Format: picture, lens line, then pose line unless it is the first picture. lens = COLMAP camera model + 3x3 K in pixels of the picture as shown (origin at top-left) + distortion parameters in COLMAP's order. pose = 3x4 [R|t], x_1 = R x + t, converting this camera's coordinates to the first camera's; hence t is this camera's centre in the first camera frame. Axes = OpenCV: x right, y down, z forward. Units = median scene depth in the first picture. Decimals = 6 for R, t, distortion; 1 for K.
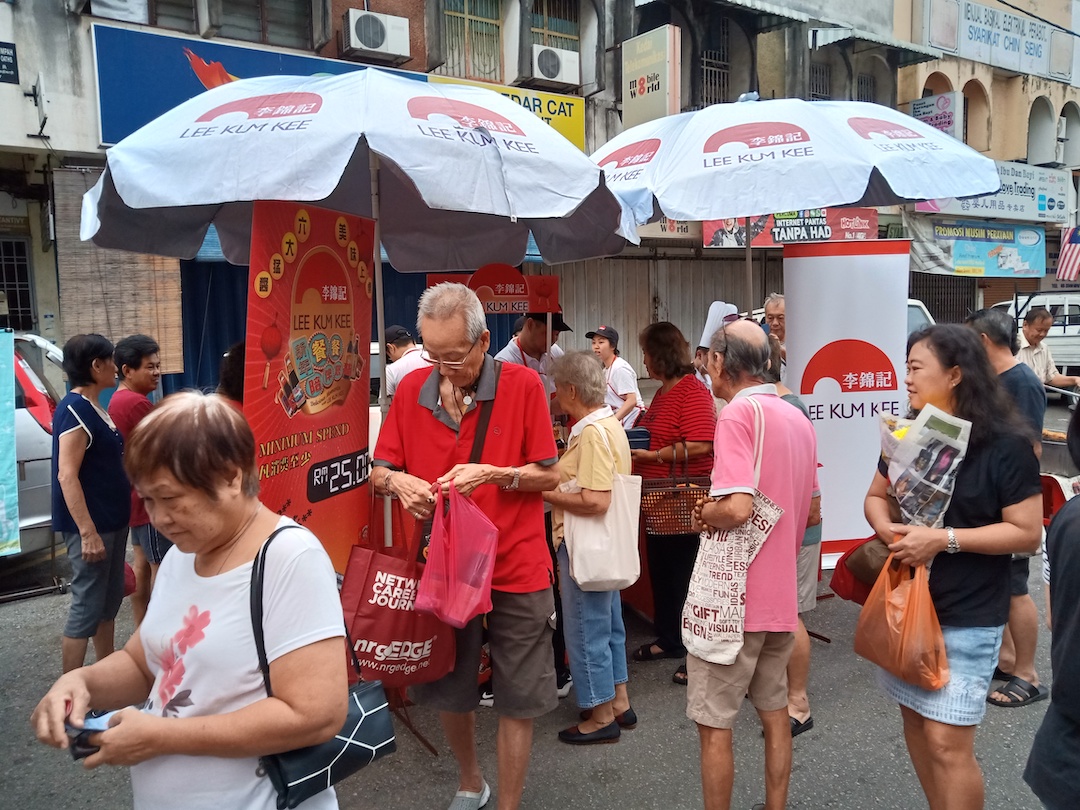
lens RADIAL K [[819.1, 0, 540.0], [0, 819.1, 405.0], [0, 0, 1]] dist [0.003778, -0.000071]
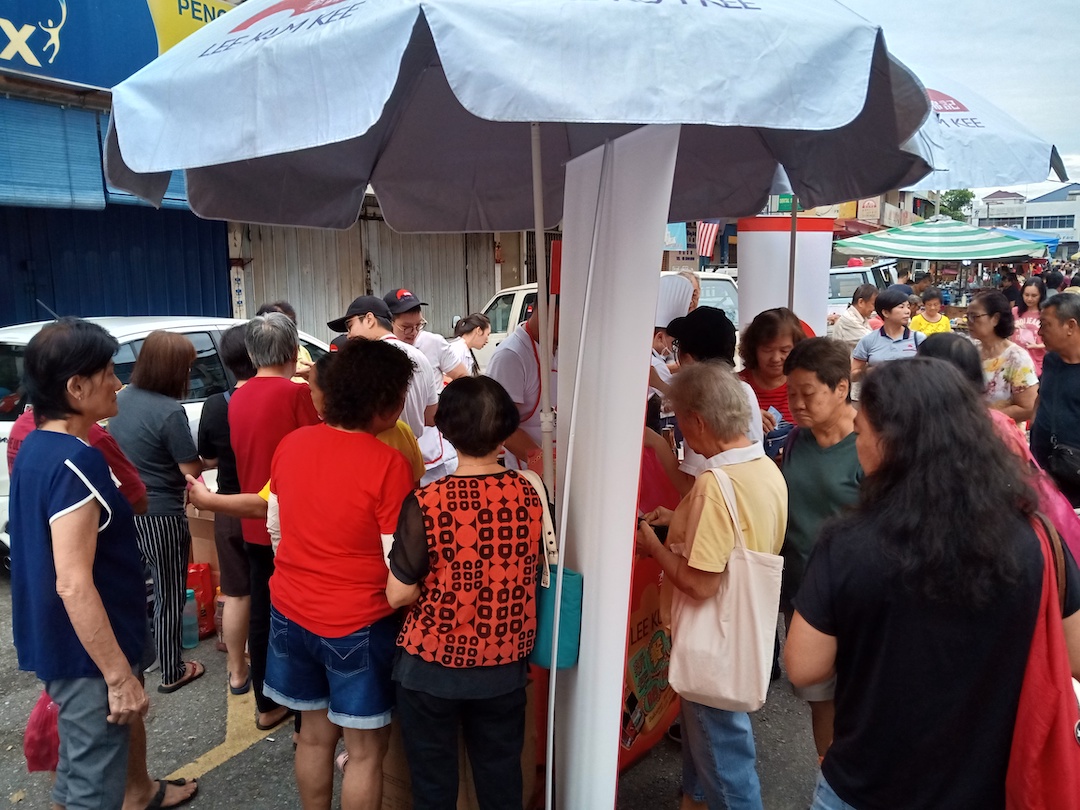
lens RADIAL K [[819.1, 0, 540.0], [0, 819.1, 405.0], [0, 0, 1]] dist [0.003778, -0.000071]
pose [[0.923536, -0.042284, 0.381174, -0.340158], [0.025150, 0.998441, 0.049823, -0.040929], [-0.382686, -0.036427, 0.923160, 0.246969]]
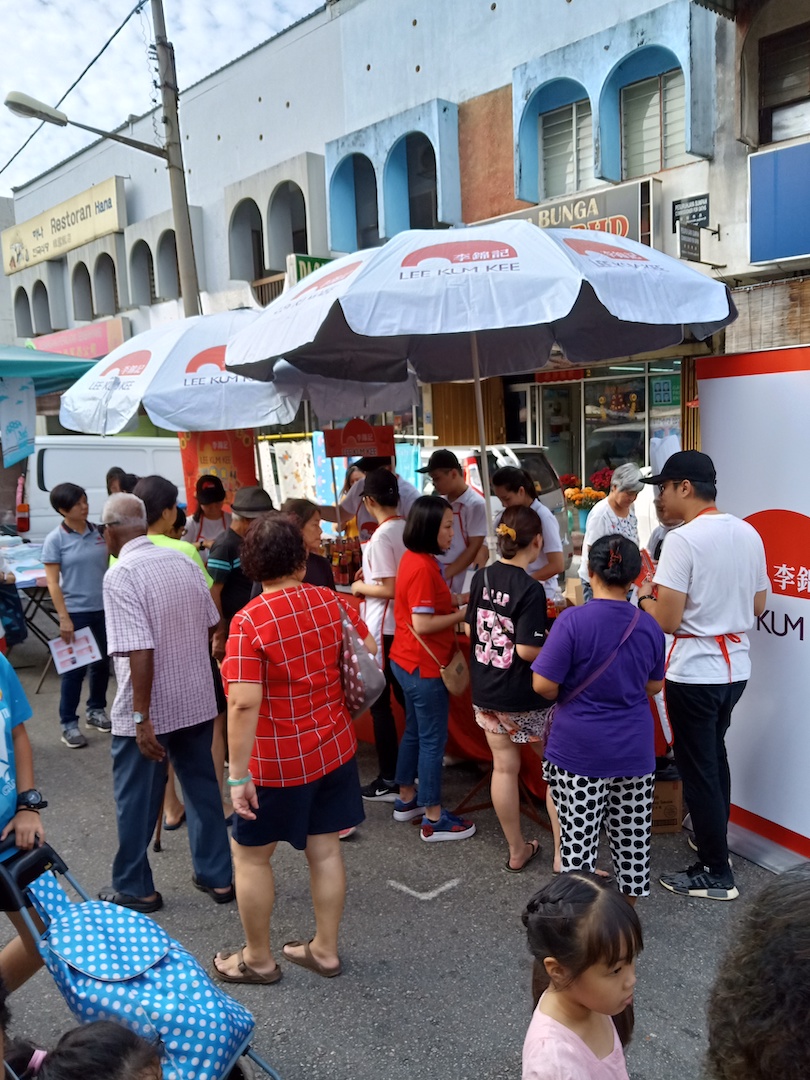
lens RADIAL K [[819.1, 0, 405.0], [0, 819.1, 540.0], [0, 0, 1]] dist [0.003778, -0.000071]
pose [[0.212220, 0.147994, -0.965951, 0.907576], [-0.077387, 0.987907, 0.134356, -0.117551], [0.974153, 0.046239, 0.221107, 0.586435]]
